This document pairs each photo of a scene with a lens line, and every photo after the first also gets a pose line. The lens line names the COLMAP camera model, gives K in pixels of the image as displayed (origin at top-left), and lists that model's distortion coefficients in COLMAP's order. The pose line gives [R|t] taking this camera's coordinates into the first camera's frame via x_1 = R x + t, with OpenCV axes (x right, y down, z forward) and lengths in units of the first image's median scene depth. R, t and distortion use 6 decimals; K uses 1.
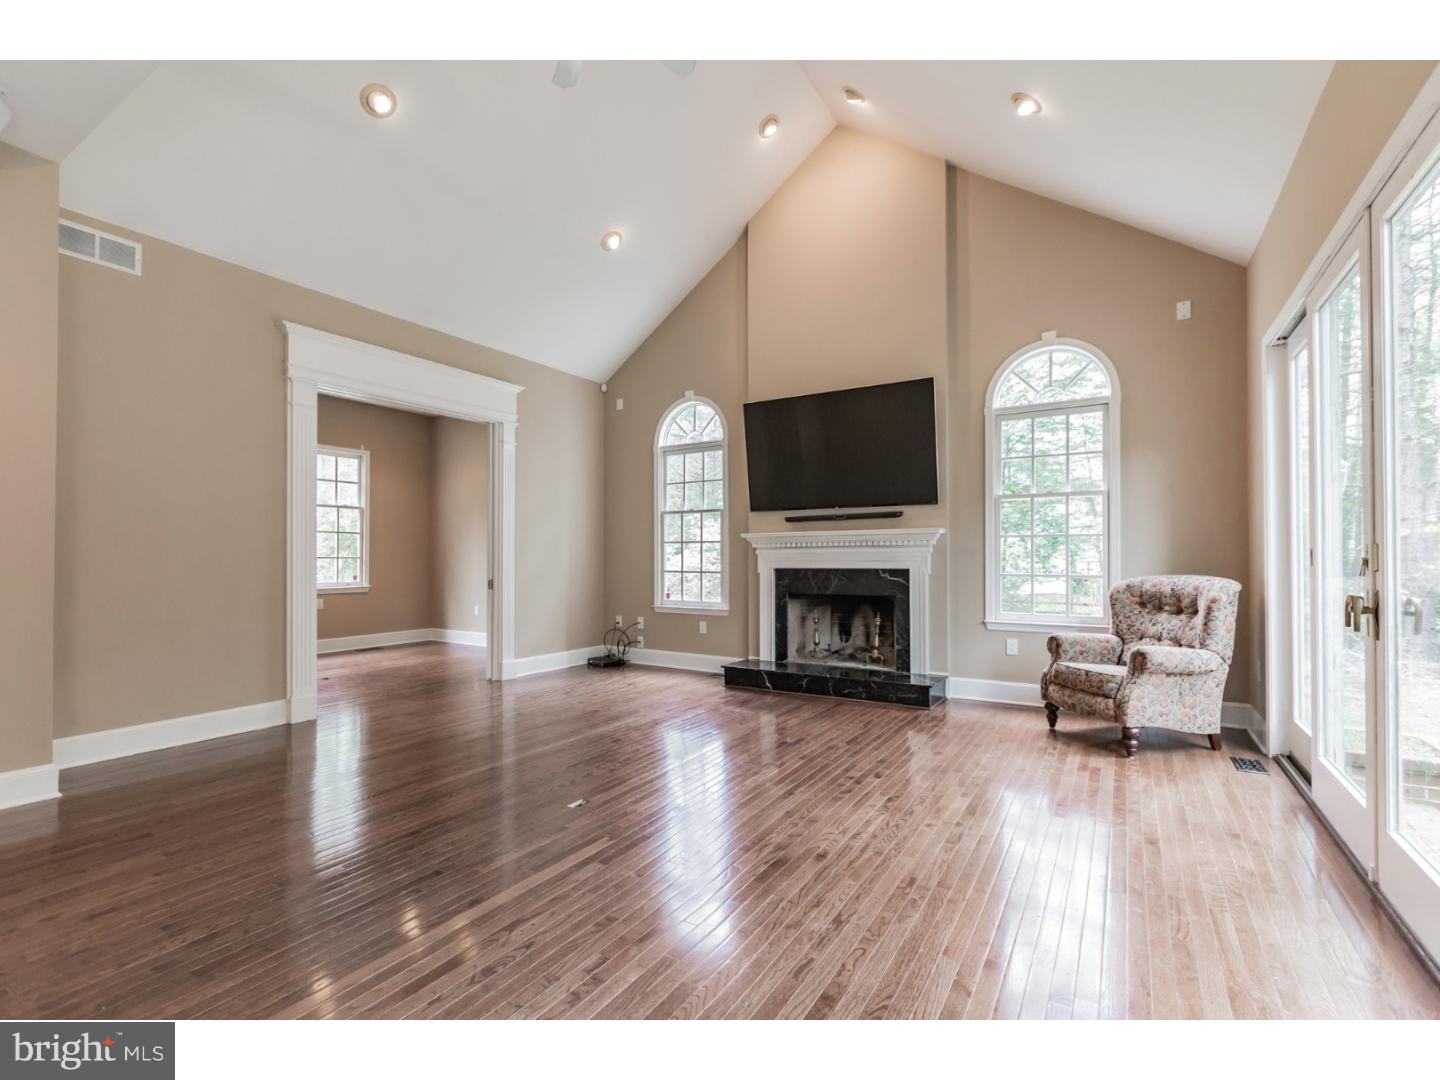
lens RADIAL K [[649.5, 0, 728.1], [0, 649.5, 551.7], [0, 0, 1]] dist [0.000945, -0.000264]
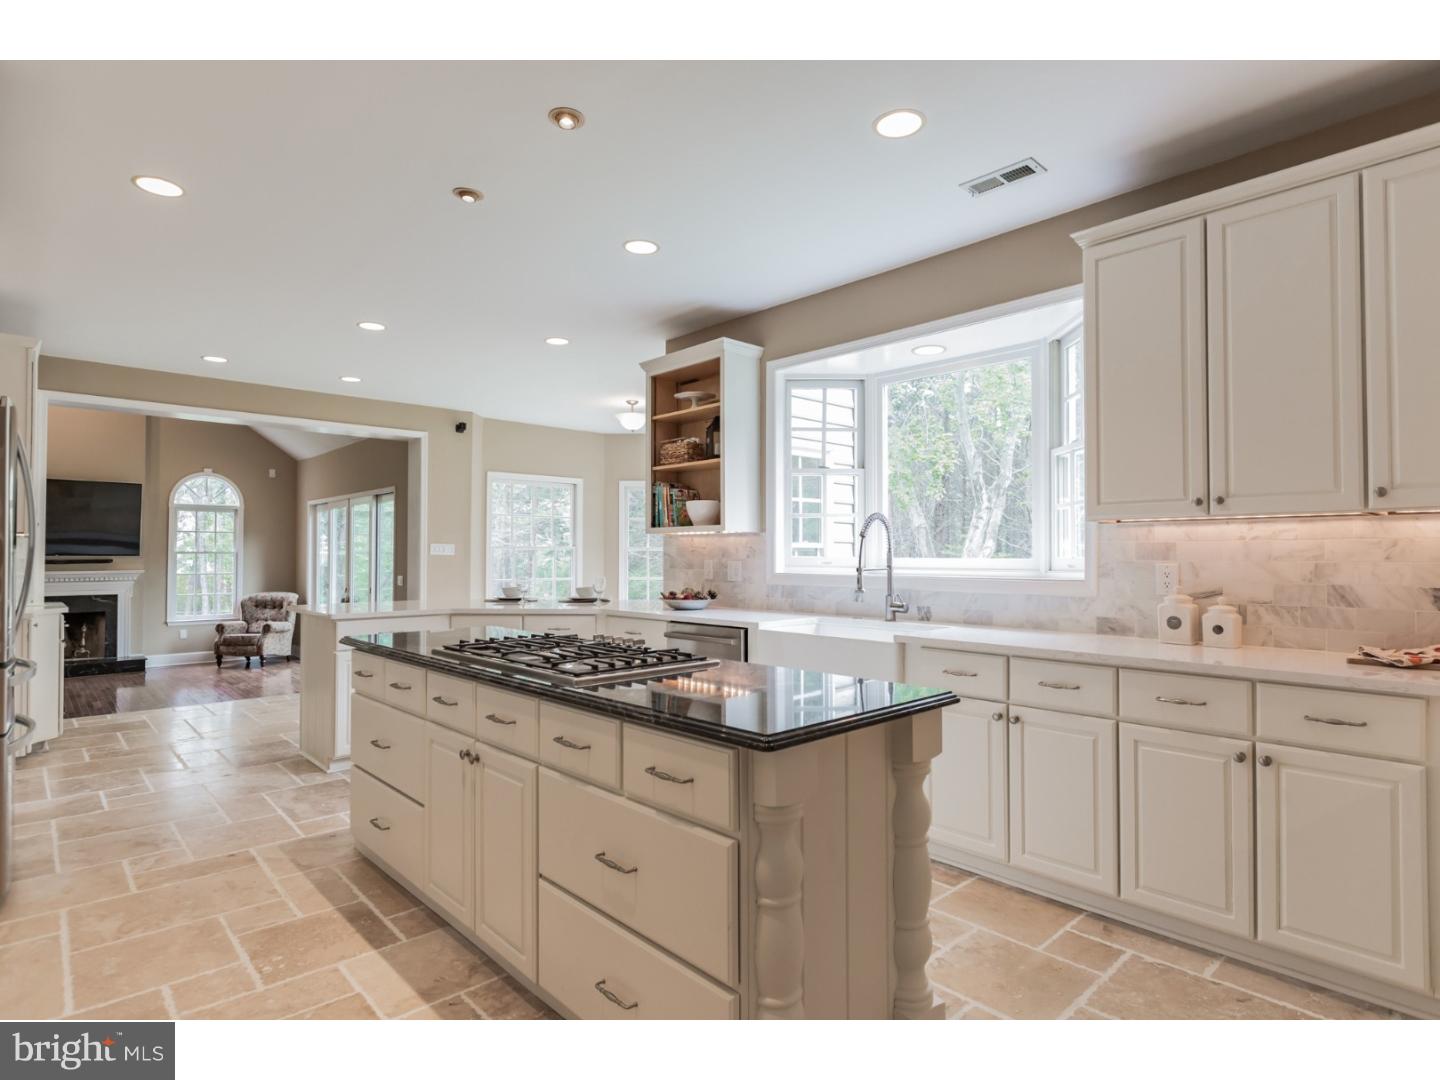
lens RADIAL K [[744.1, 0, 718.4], [0, 744.1, 543.6], [0, 0, 1]] dist [-0.005187, 0.000435]
pose [[0.254546, 0.014609, 0.966950, -1.340623], [-0.011668, 0.999860, -0.012035, -0.113284], [-0.966990, -0.008219, 0.254681, -1.107805]]
